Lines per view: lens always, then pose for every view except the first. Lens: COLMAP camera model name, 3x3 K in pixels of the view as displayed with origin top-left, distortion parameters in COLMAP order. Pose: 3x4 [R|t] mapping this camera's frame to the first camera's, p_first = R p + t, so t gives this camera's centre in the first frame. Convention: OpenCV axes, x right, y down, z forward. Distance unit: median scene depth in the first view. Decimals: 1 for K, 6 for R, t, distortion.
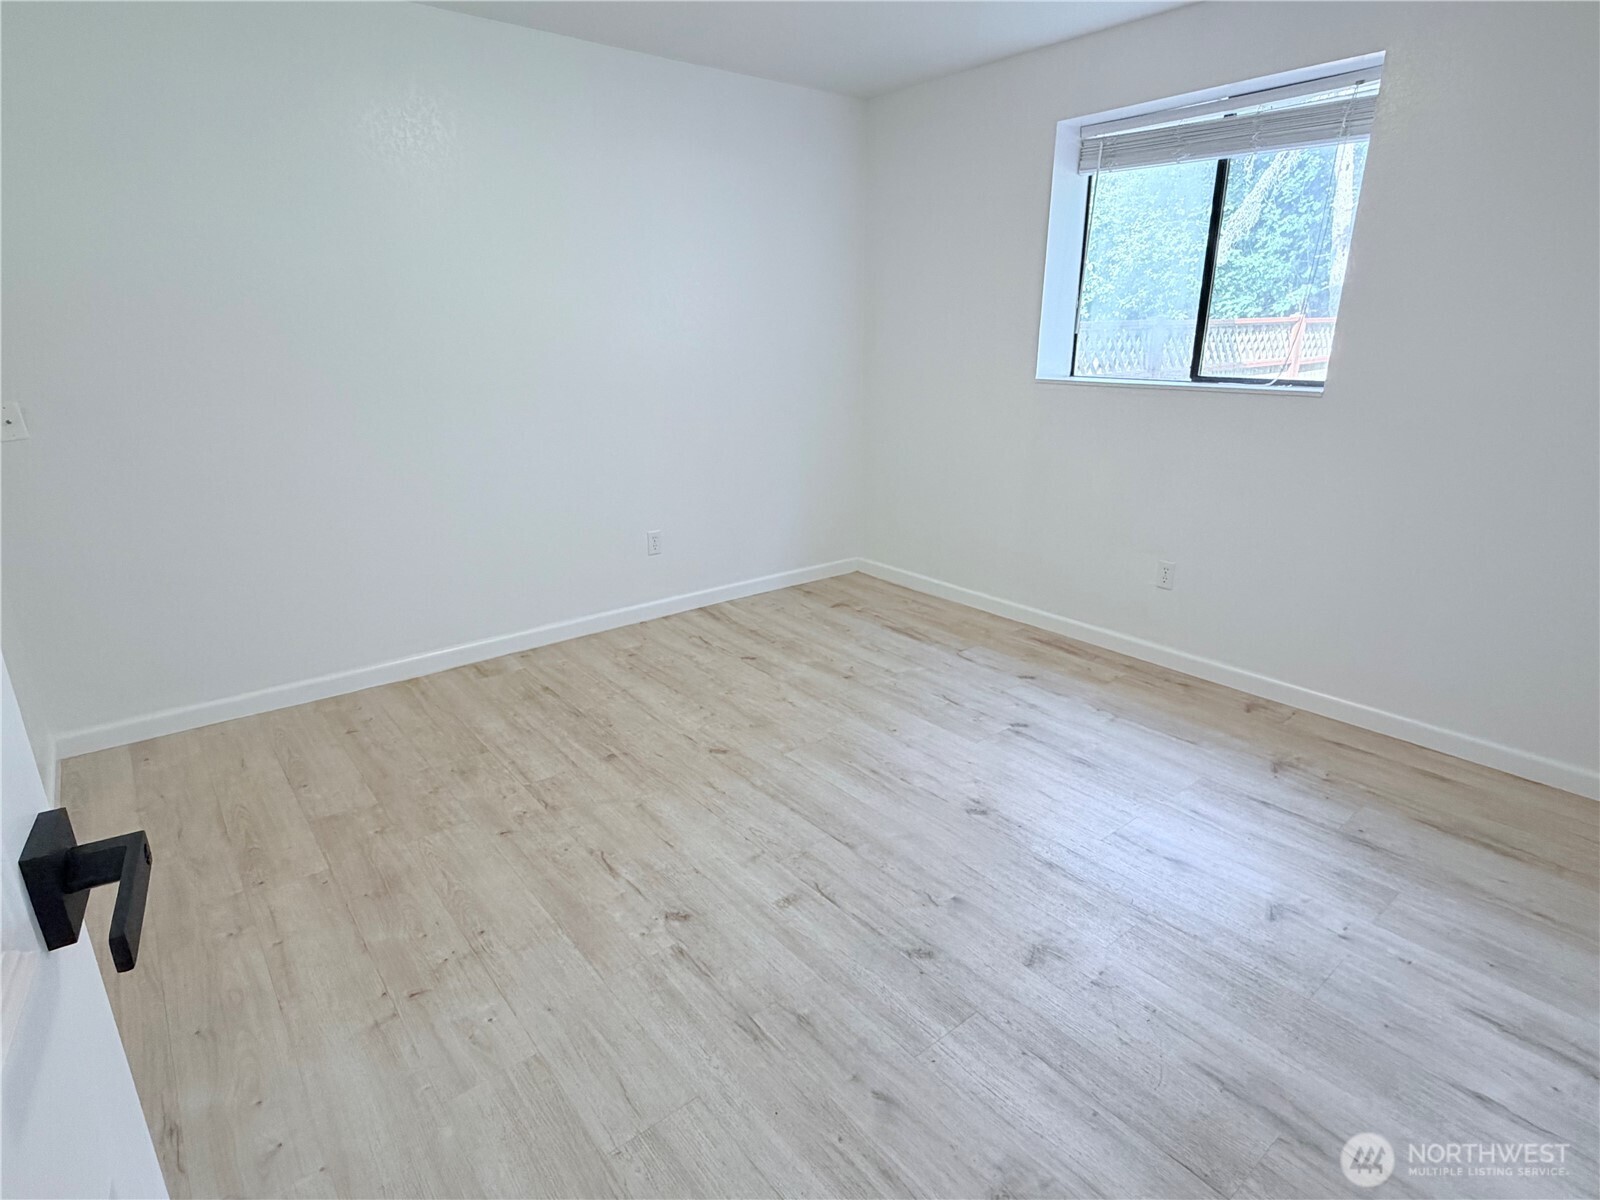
lens RADIAL K [[847.2, 0, 800.0], [0, 847.2, 600.0], [0, 0, 1]] dist [0.001278, 0.001179]
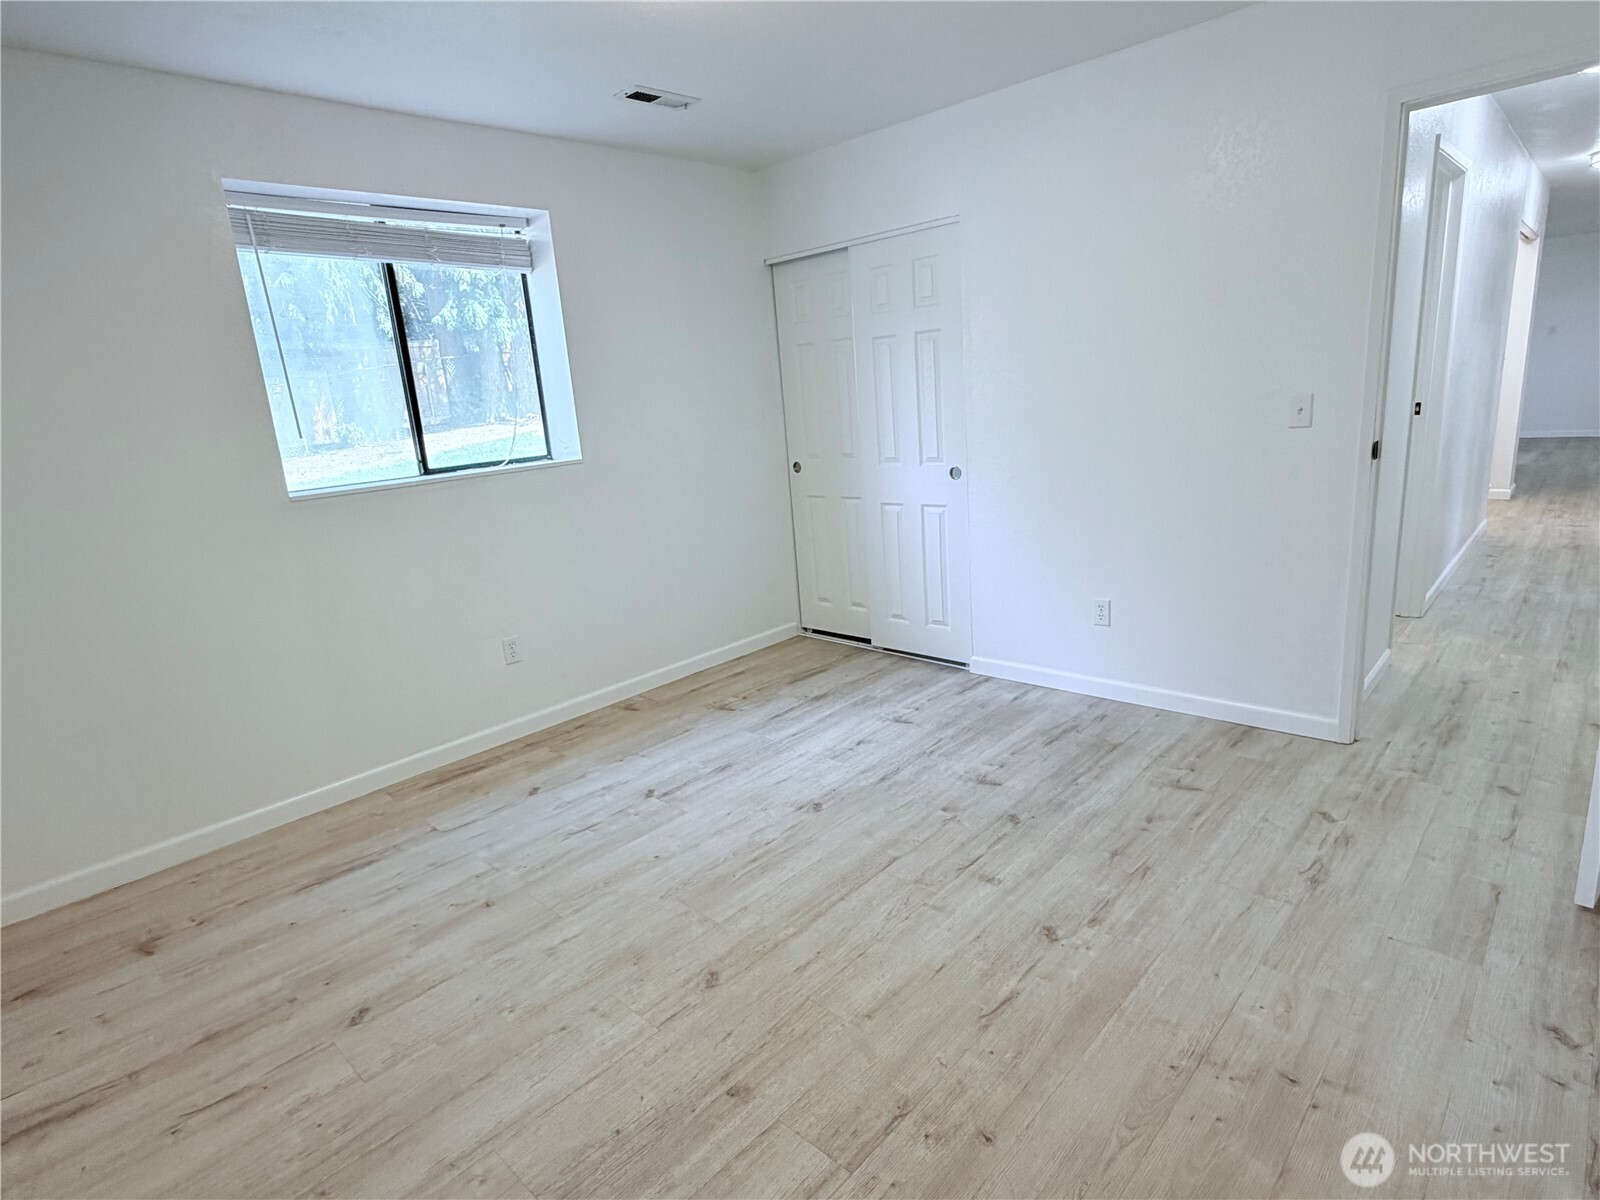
lens RADIAL K [[847.2, 0, 800.0], [0, 847.2, 600.0], [0, 0, 1]] dist [0.001278, 0.001179]
pose [[-0.124661, -0.225726, 0.966182, -0.716009], [0.376482, 0.890193, 0.256549, -0.259511], [-0.917998, 0.395732, -0.025991, 0.813278]]
